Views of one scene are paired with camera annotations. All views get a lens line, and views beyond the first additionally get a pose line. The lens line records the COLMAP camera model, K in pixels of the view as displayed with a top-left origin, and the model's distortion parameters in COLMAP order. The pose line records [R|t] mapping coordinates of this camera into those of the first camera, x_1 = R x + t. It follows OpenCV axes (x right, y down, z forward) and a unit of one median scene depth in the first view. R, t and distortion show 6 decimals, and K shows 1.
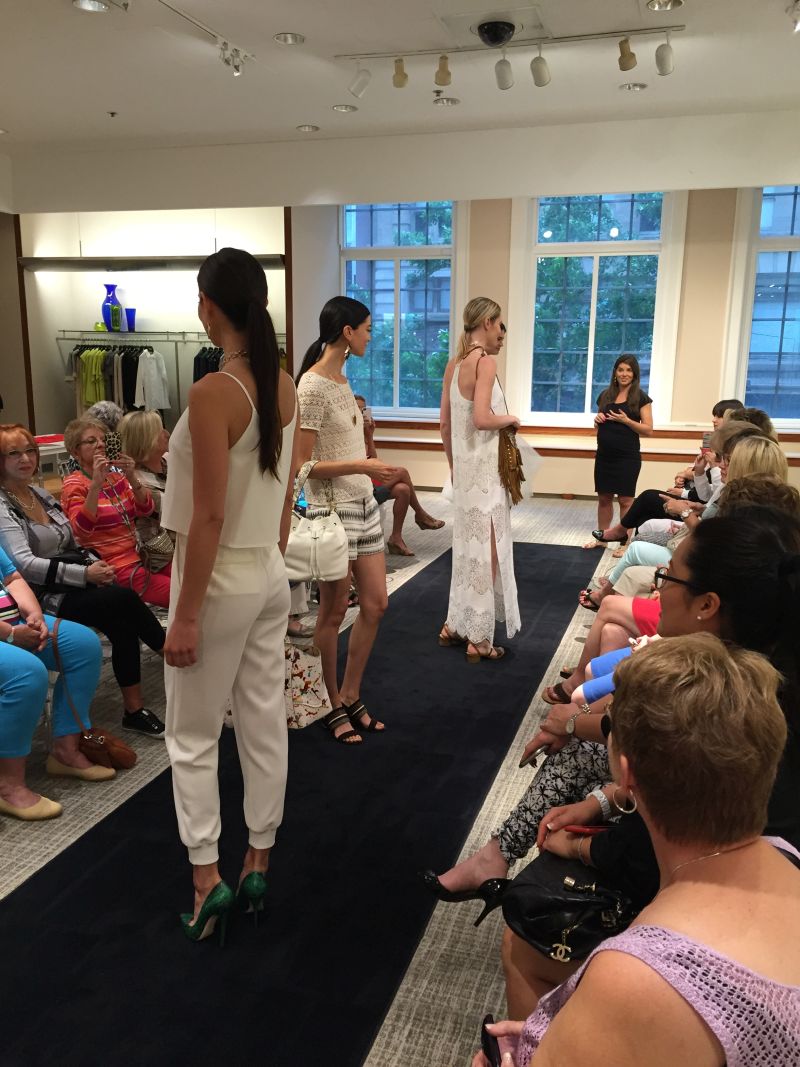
lens RADIAL K [[905.3, 0, 400.0], [0, 905.3, 533.5], [0, 0, 1]] dist [0.083214, -0.119773]
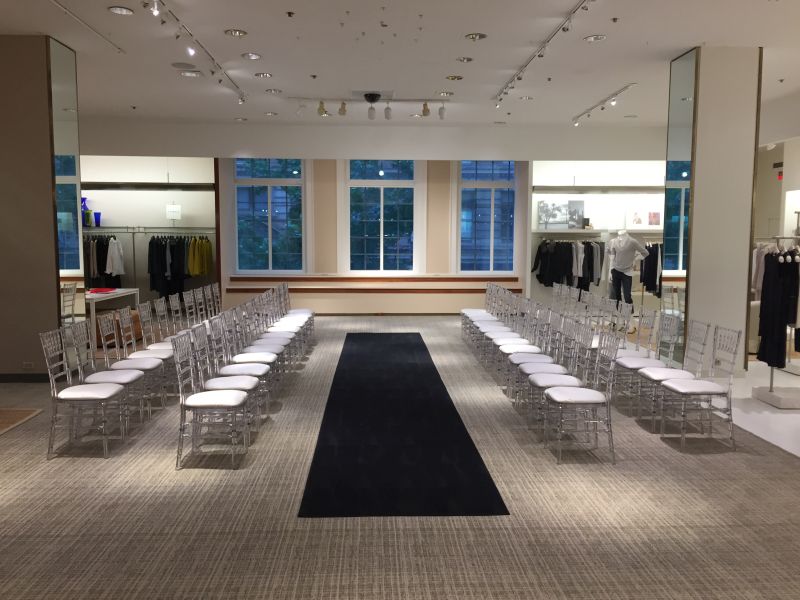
lens RADIAL K [[678.8, 0, 400.0], [0, 678.8, 300.0], [0, 0, 1]] dist [0.083214, -0.119773]
pose [[0.938406, -0.039395, 0.343281, -0.233922], [0.076374, 0.992555, -0.094873, 0.061287], [-0.336987, 0.115248, 0.934429, -0.290489]]
